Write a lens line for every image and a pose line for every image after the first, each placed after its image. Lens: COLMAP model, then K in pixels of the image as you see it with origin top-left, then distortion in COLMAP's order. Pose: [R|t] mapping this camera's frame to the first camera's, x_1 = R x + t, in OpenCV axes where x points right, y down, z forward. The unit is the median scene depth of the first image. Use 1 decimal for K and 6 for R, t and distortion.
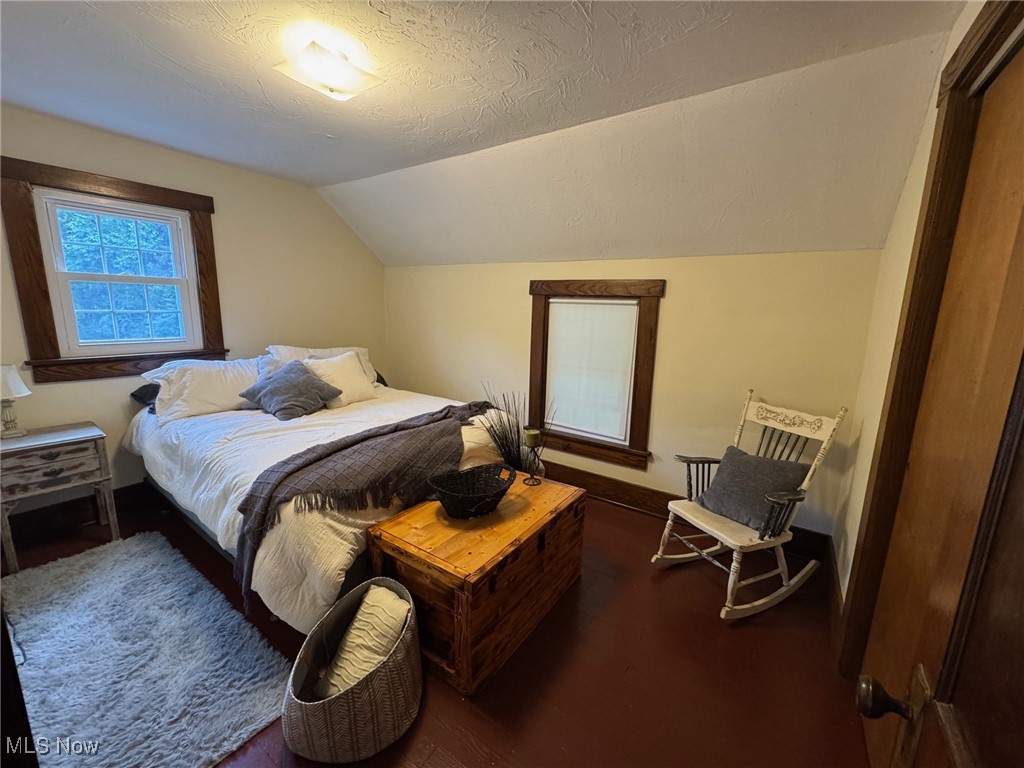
lens RADIAL K [[407.3, 0, 510.9], [0, 407.3, 385.4], [0, 0, 1]] dist [-0.001163, 0.000669]
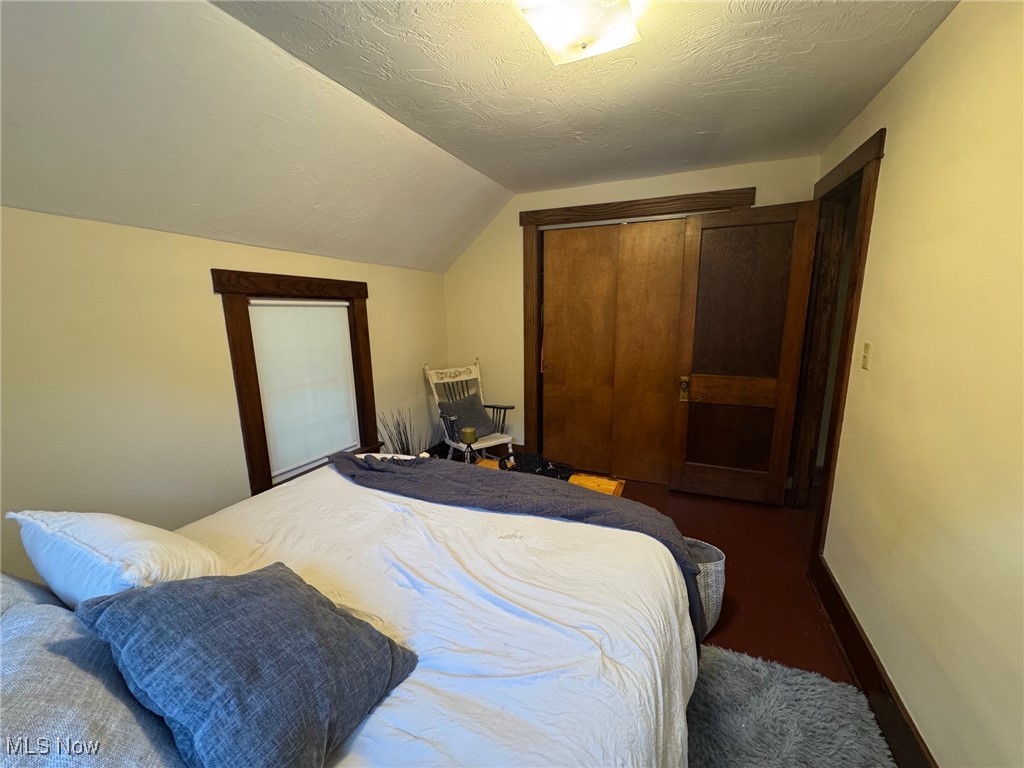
lens RADIAL K [[407.3, 0, 514.8], [0, 407.3, 383.6], [0, 0, 1]] dist [-0.001163, 0.000669]
pose [[-0.196994, -0.205829, 0.958555, -0.927556], [0.180700, 0.953341, 0.241845, -0.226916], [-0.963608, 0.220853, -0.150609, 0.984853]]
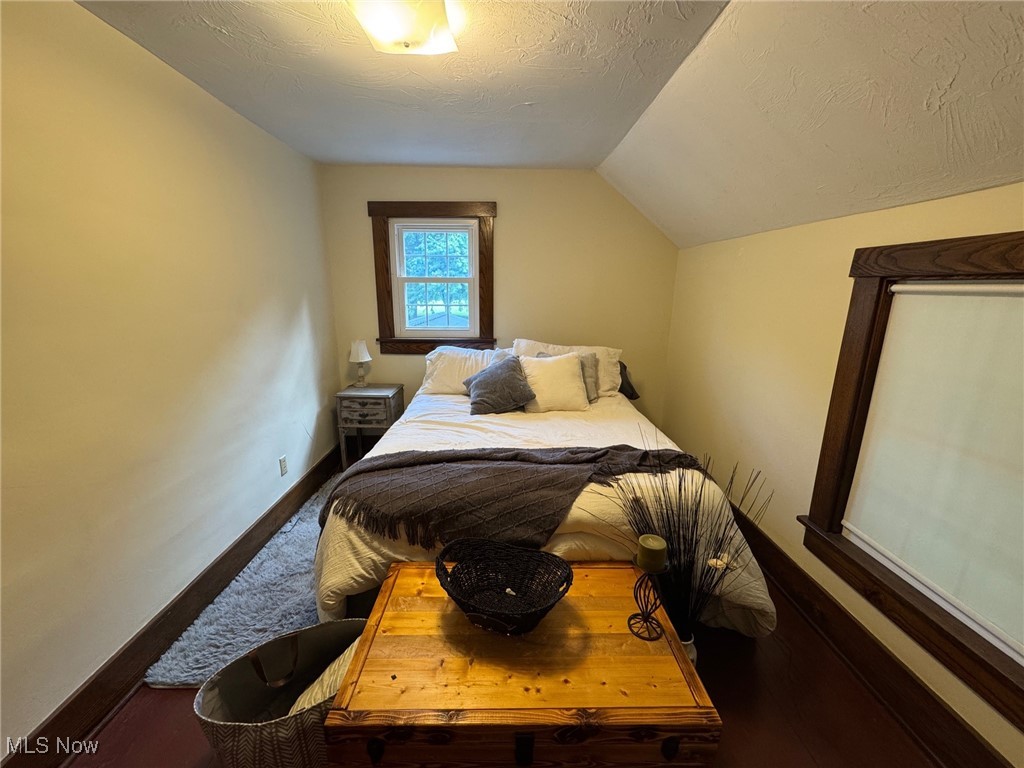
lens RADIAL K [[407.3, 0, 512.2], [0, 407.3, 385.2], [0, 0, 1]] dist [-0.001163, 0.000669]
pose [[0.580475, 0.165798, -0.797220, 0.326893], [-0.144193, 0.984508, 0.099759, -0.110710], [0.801409, 0.057046, 0.595390, 0.506483]]
